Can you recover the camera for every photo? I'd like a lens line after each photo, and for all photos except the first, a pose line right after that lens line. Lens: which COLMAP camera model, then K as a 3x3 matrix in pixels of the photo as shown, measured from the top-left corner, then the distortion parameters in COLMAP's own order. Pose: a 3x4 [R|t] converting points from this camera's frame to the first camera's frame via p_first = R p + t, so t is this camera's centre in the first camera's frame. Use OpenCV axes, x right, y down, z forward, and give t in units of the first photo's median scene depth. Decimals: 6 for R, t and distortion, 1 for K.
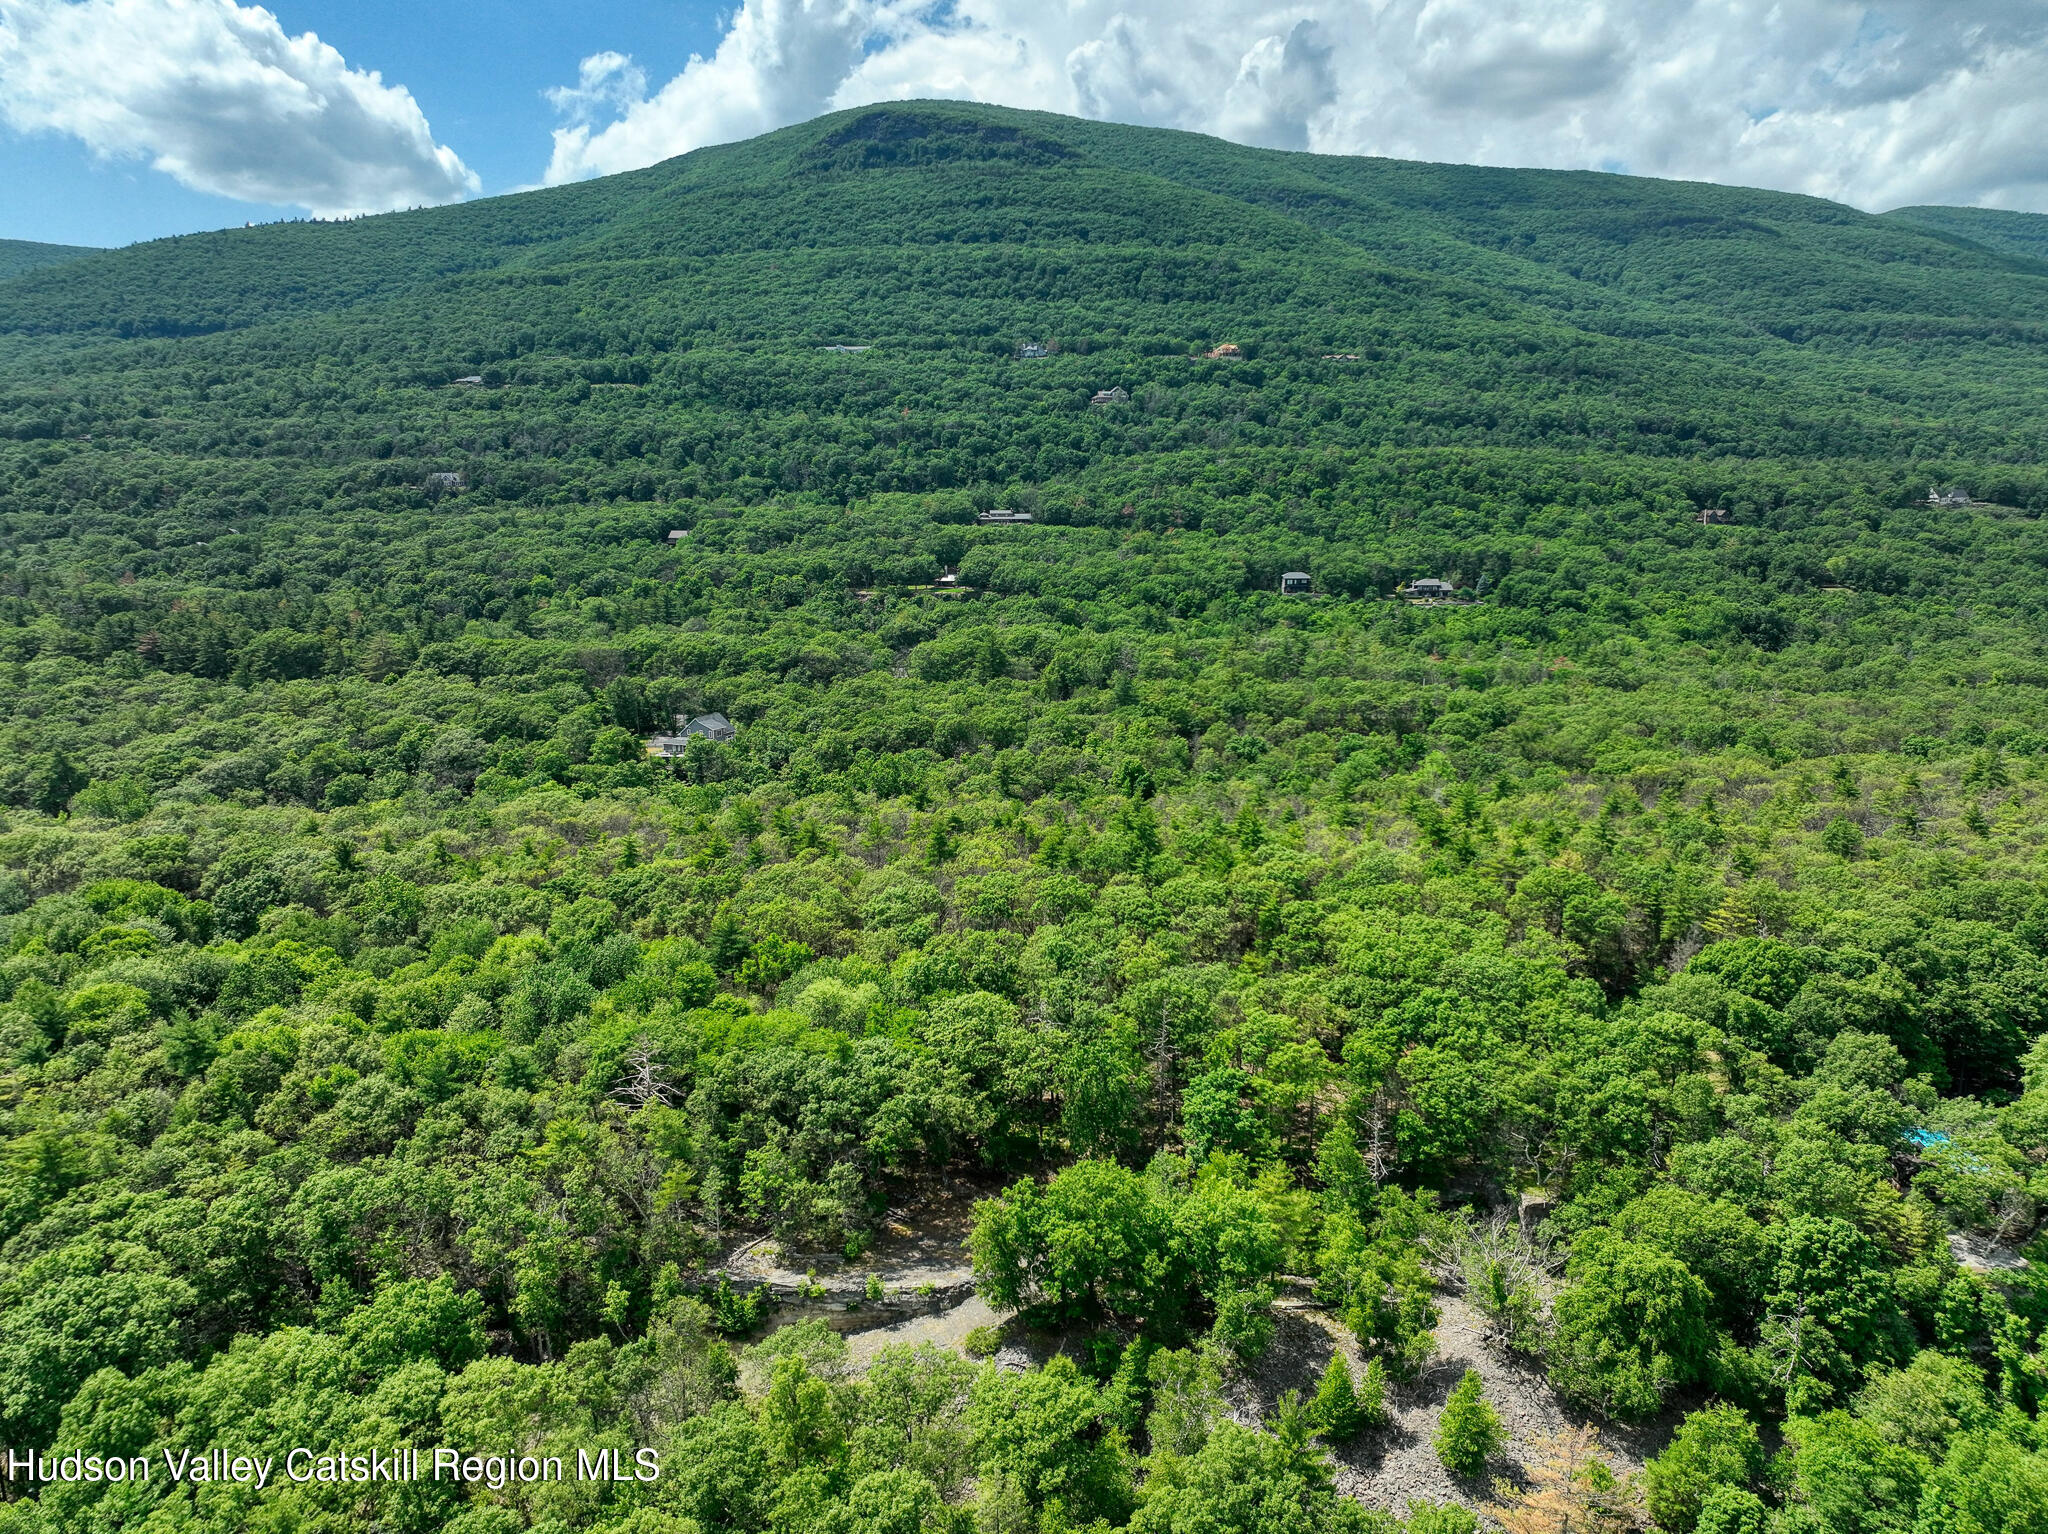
lens RADIAL K [[1405.3, 0, 1024.0], [0, 1405.3, 767.0], [0, 0, 1]] dist [0.002211, 0.001667]
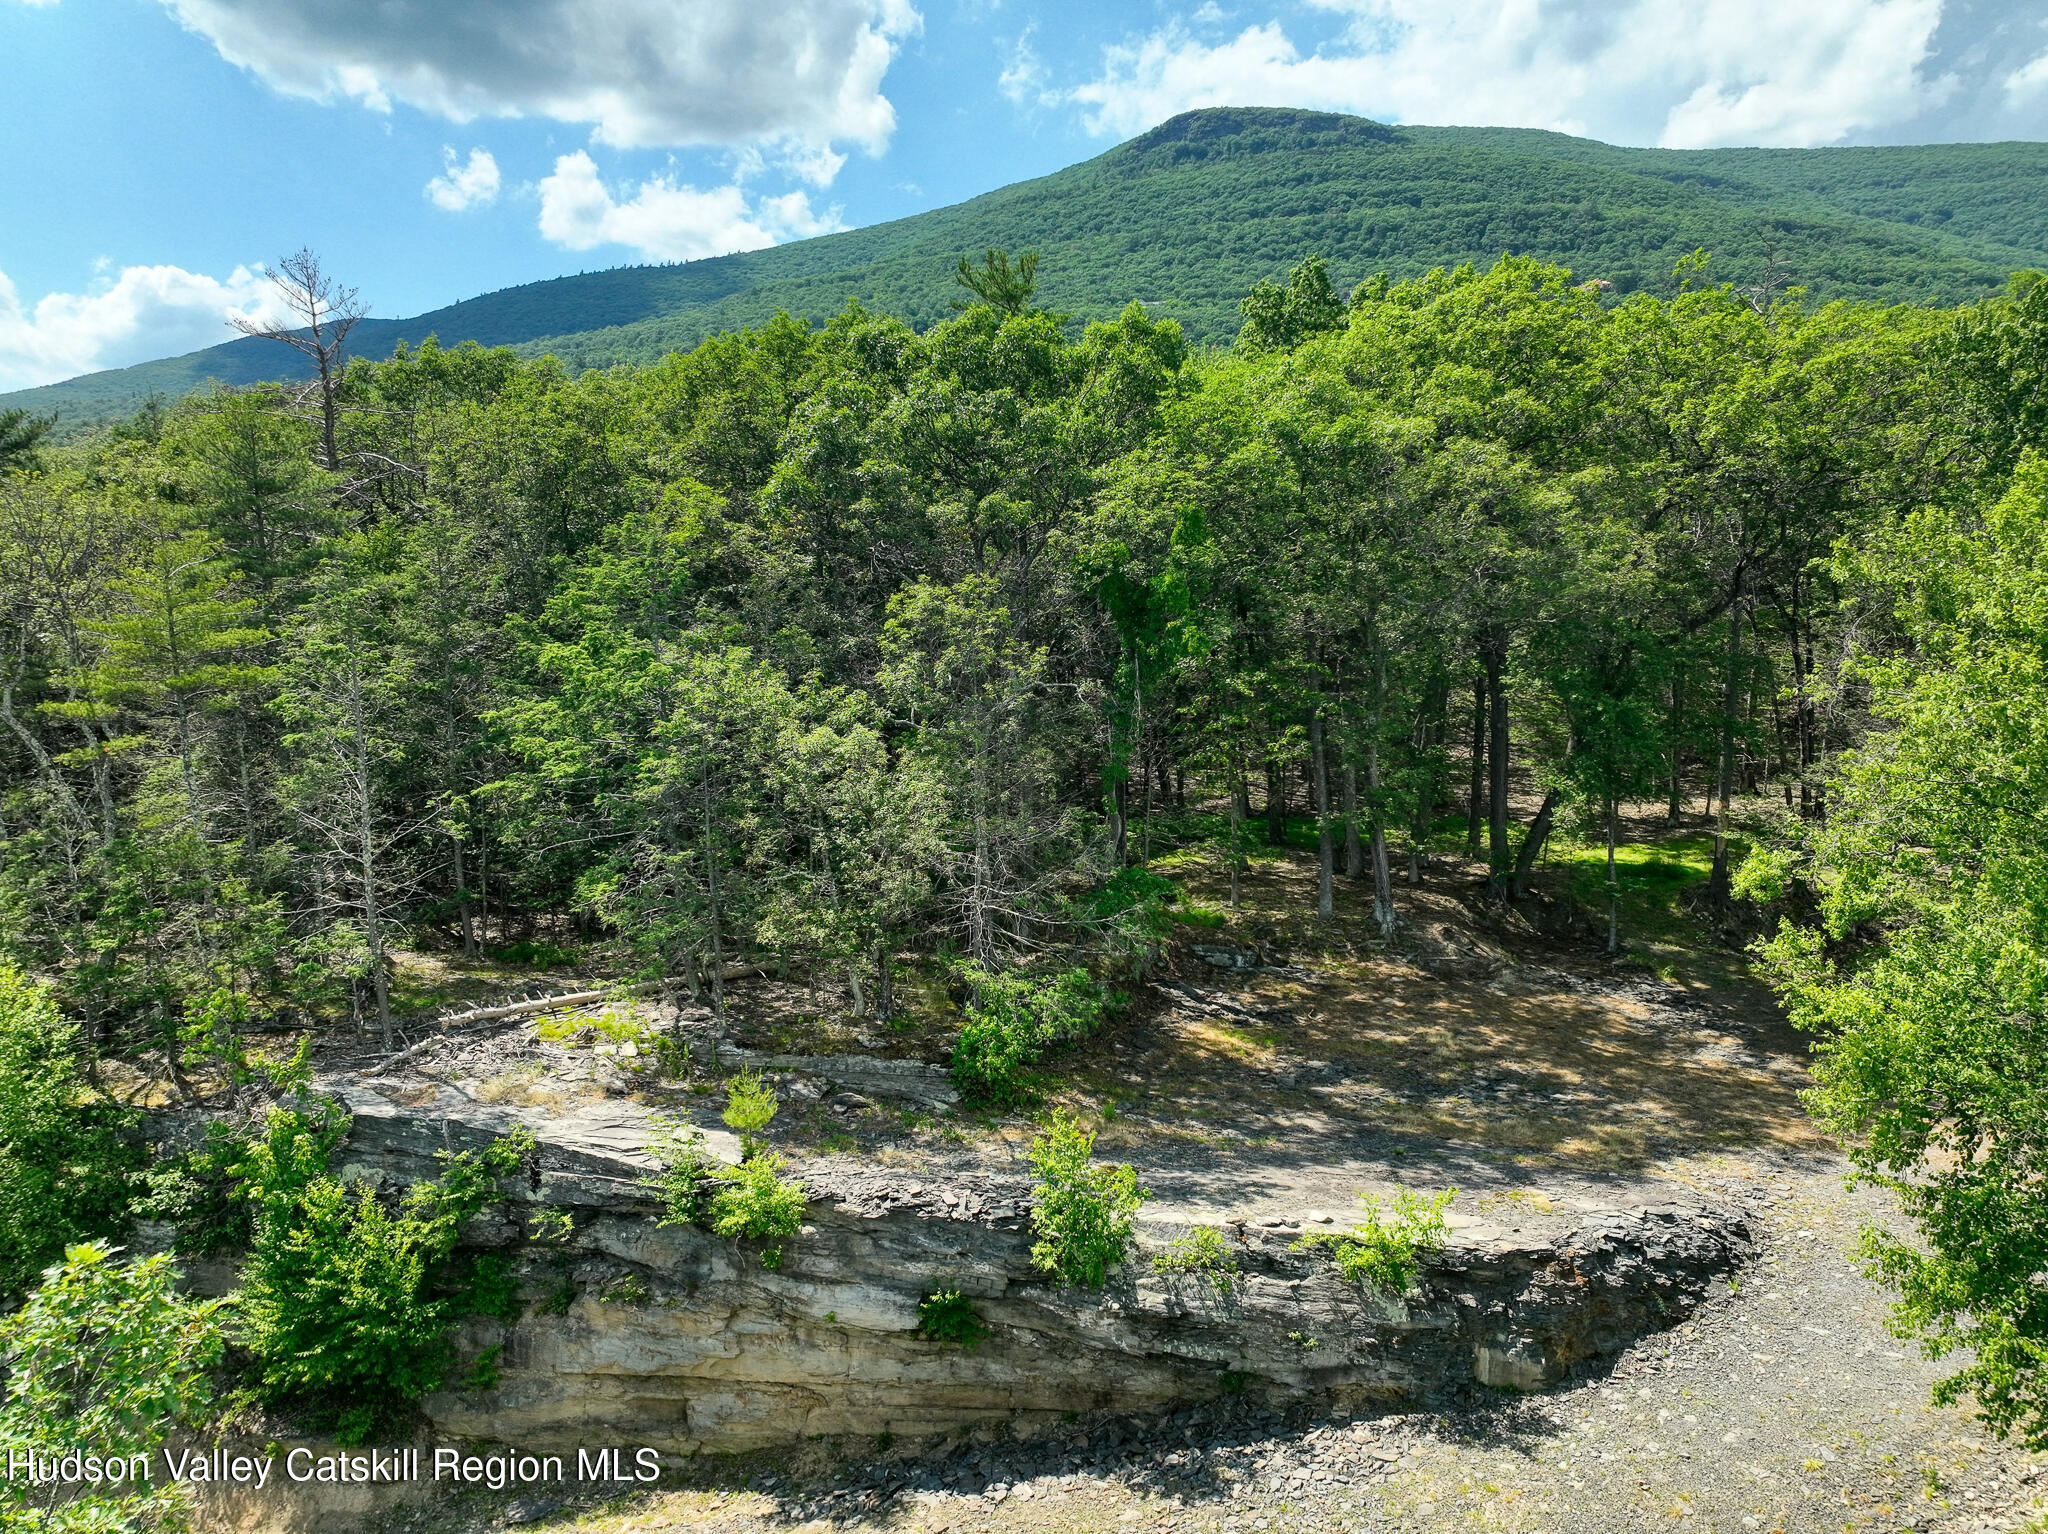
lens RADIAL K [[1405.3, 0, 1024.0], [0, 1405.3, 767.0], [0, 0, 1]] dist [0.002211, 0.001667]
pose [[0.977967, 0.018440, -0.207943, -0.010120], [-0.030038, 0.998155, -0.052758, 0.041703], [0.206586, 0.057842, 0.976717, 0.106275]]
